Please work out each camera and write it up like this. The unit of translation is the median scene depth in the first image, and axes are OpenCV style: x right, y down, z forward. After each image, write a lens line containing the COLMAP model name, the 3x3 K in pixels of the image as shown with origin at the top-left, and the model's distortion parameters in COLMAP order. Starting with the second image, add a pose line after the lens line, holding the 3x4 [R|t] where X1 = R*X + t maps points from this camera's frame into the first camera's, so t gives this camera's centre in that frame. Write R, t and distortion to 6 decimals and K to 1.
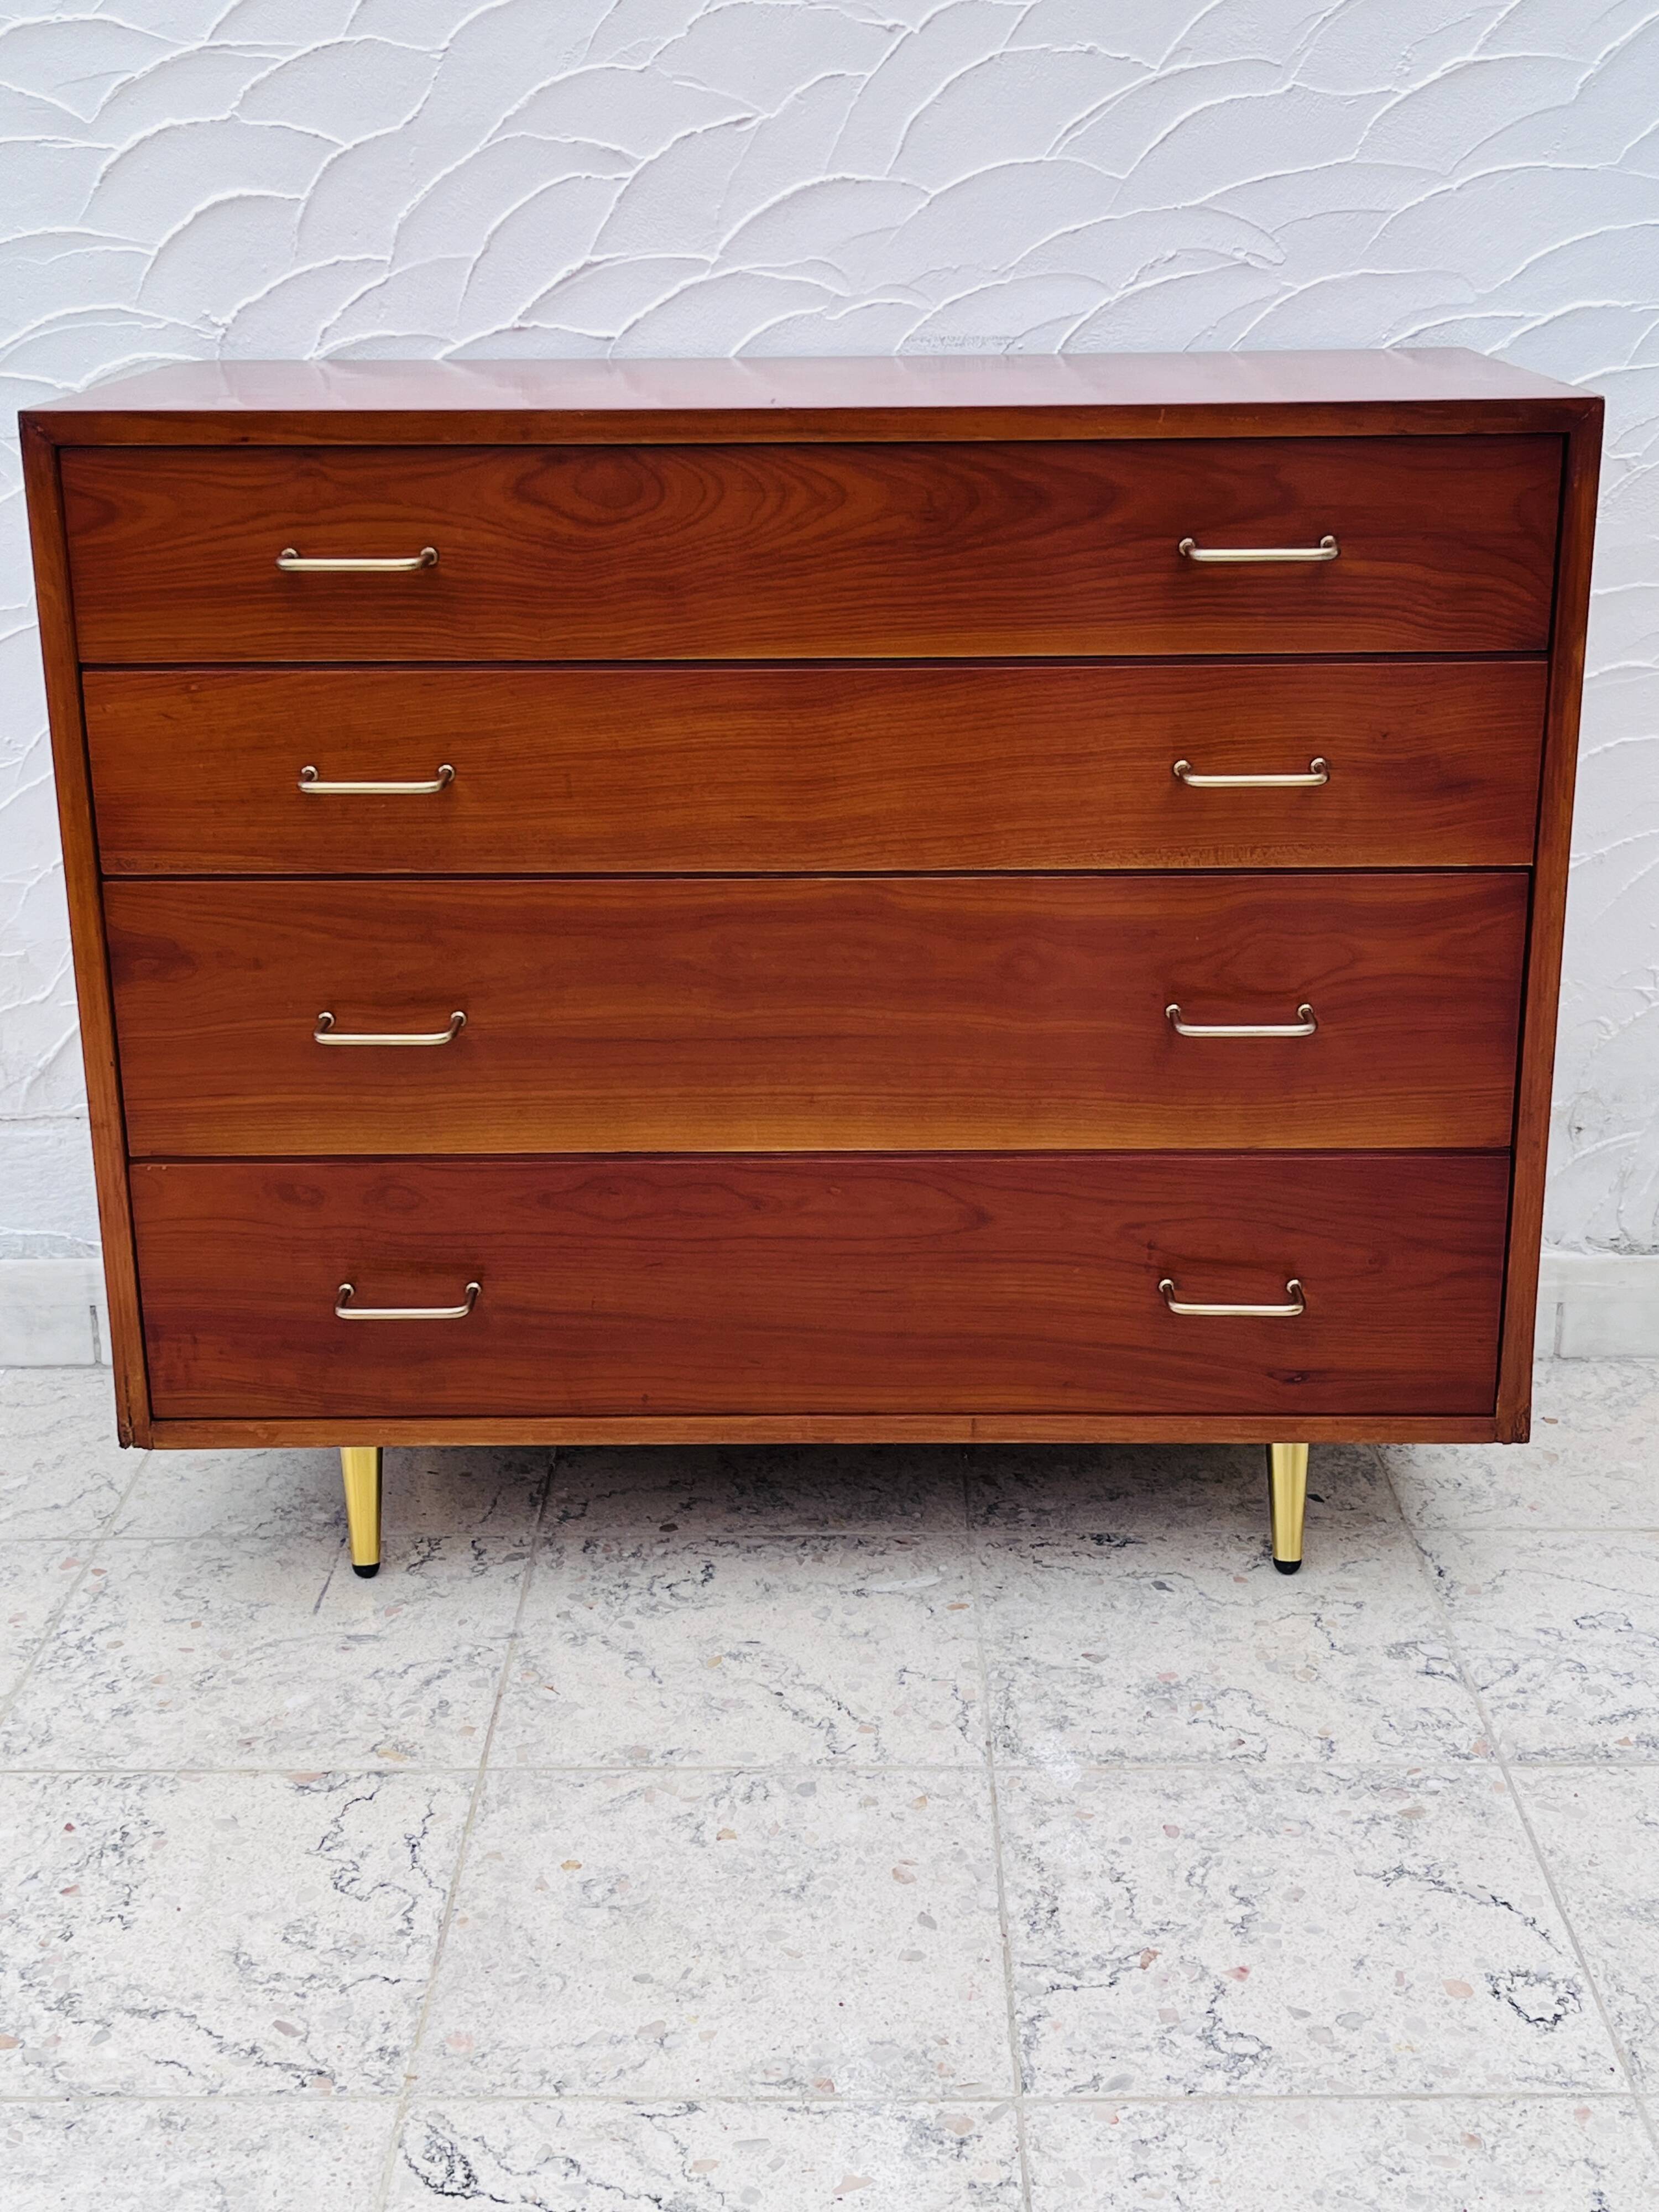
lens RADIAL K [[2849.5, 0, 840.8], [0, 2849.5, 1109.1], [0, 0, 1]] dist [0.035939, 0.000000]
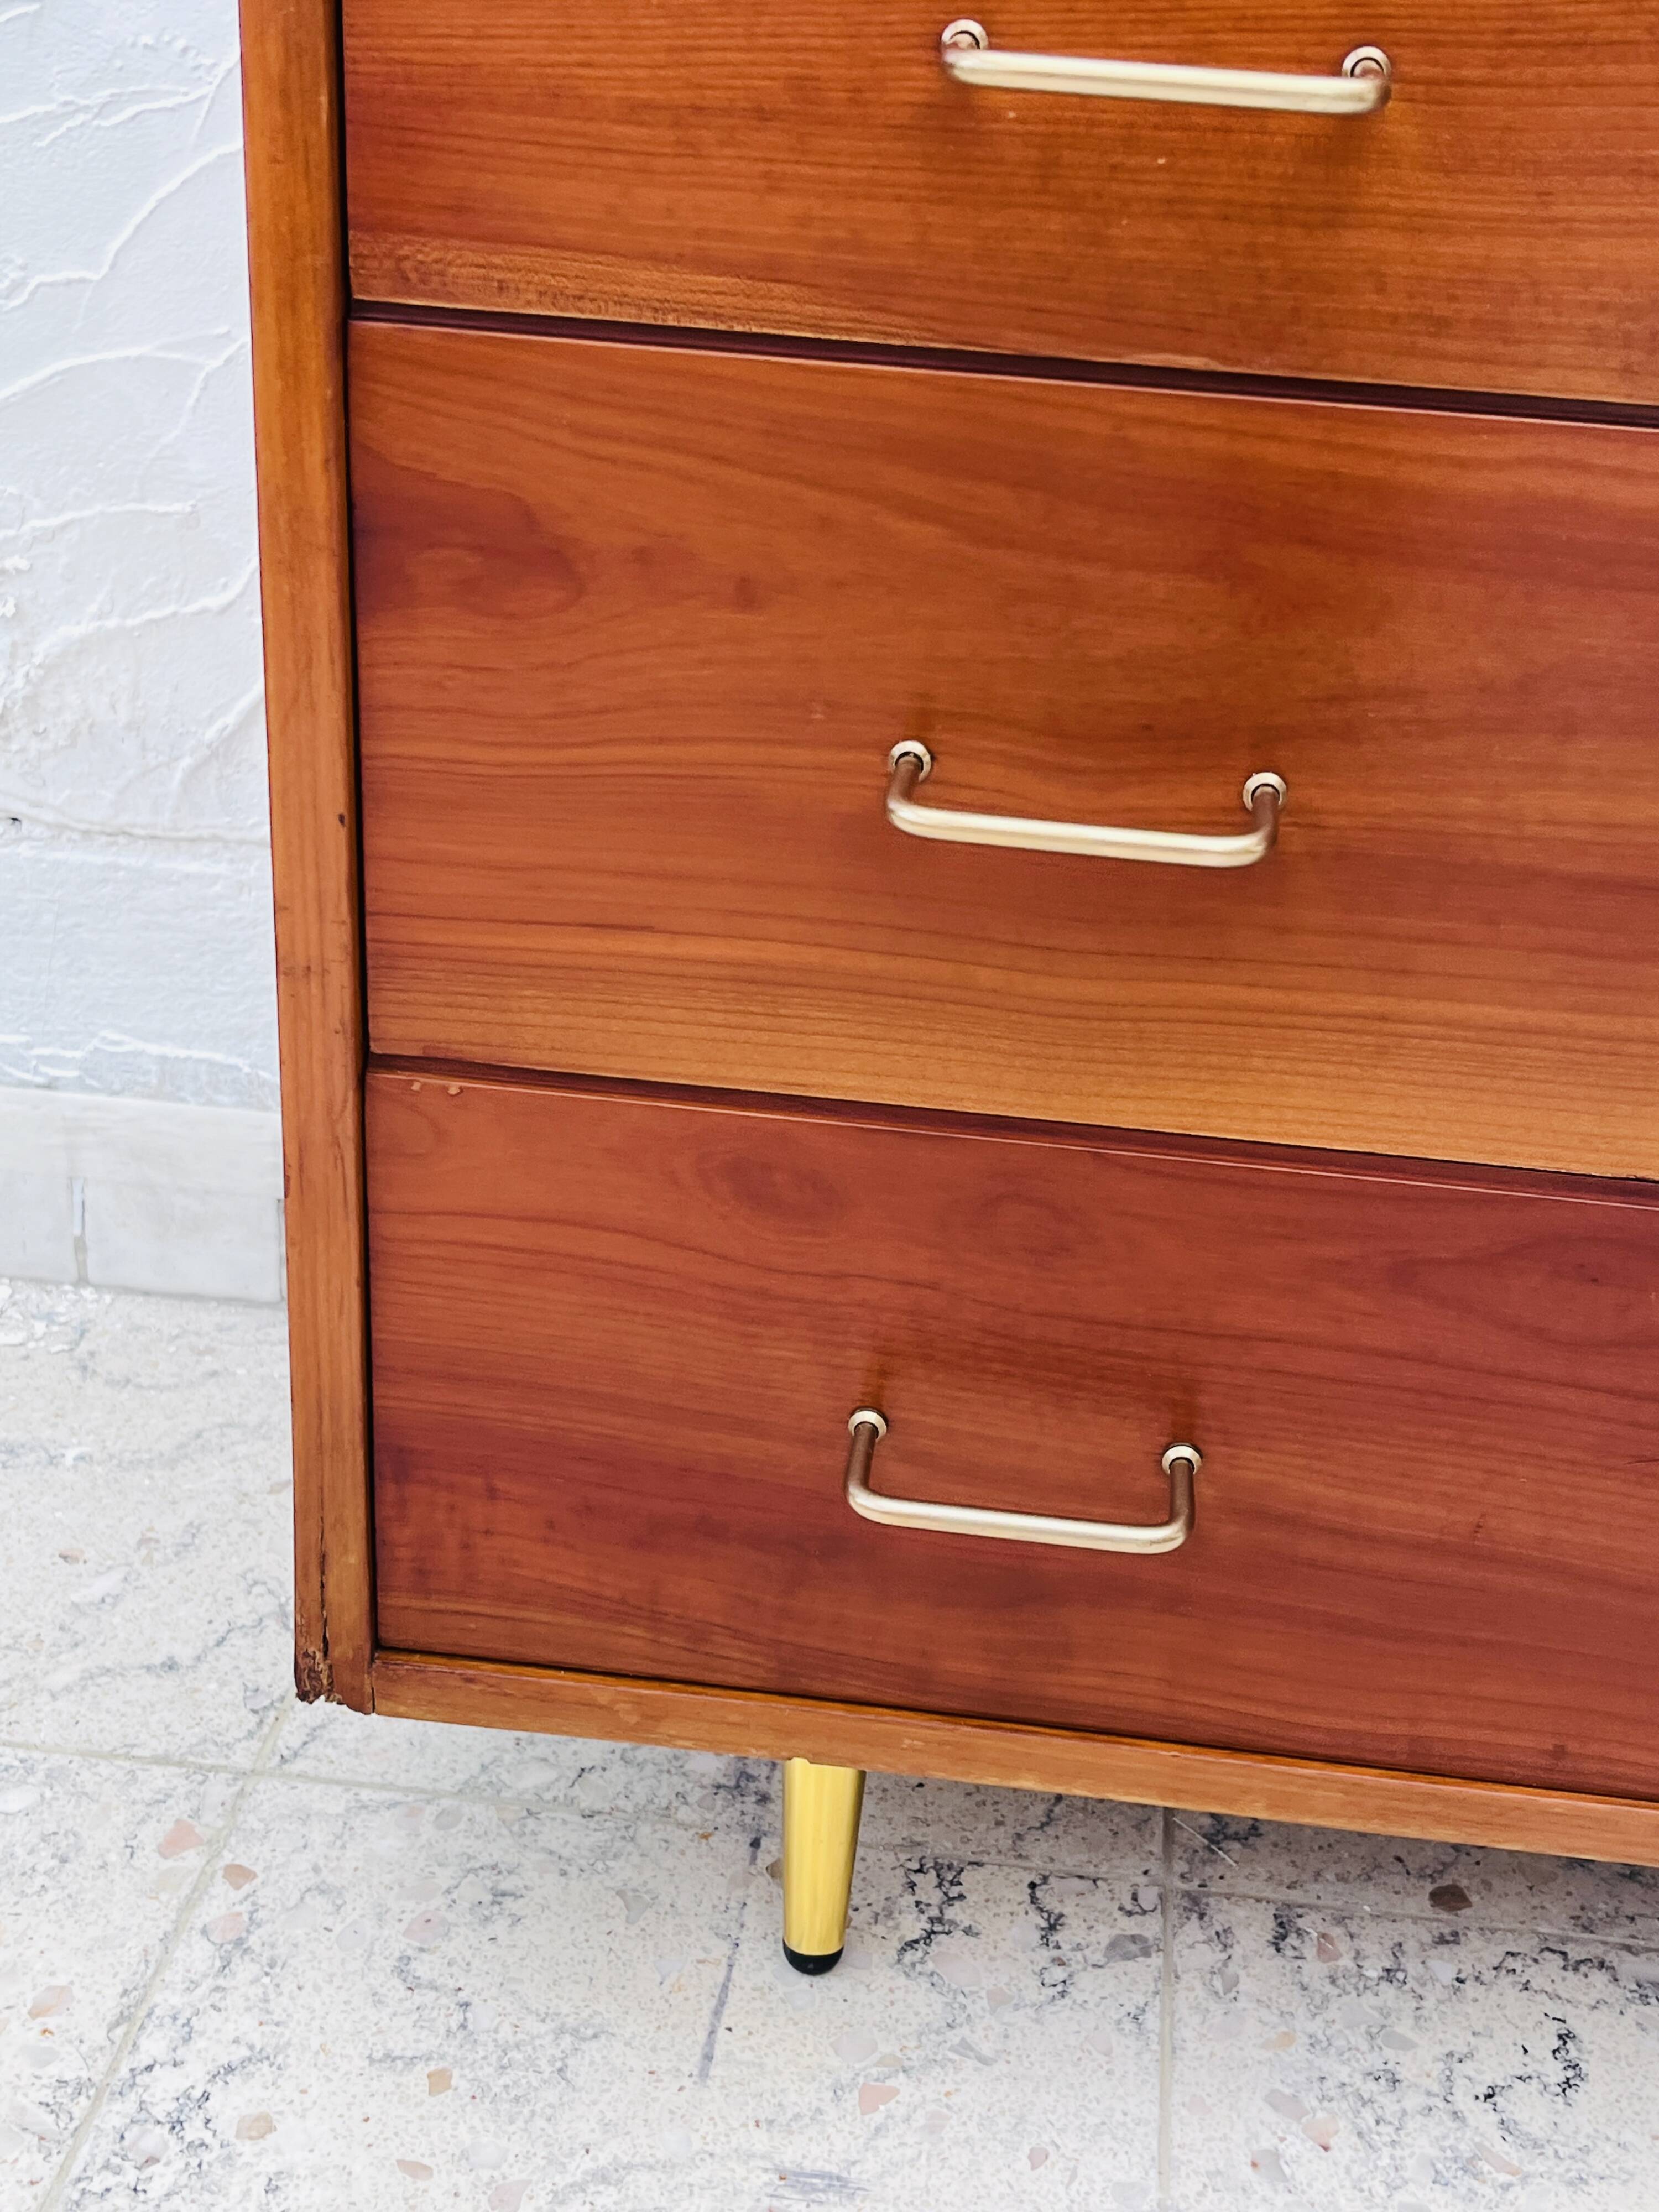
lens RADIAL K [[2849.5, 0, 881.8], [0, 2849.5, 1154.4], [0, 0, 1]] dist [0.035939, 0.000000]
pose [[0.992618, 0.108377, -0.054435, -0.160030], [-0.099673, 0.984699, 0.142947, -0.033873], [0.069094, -0.136466, 0.988232, 0.629683]]
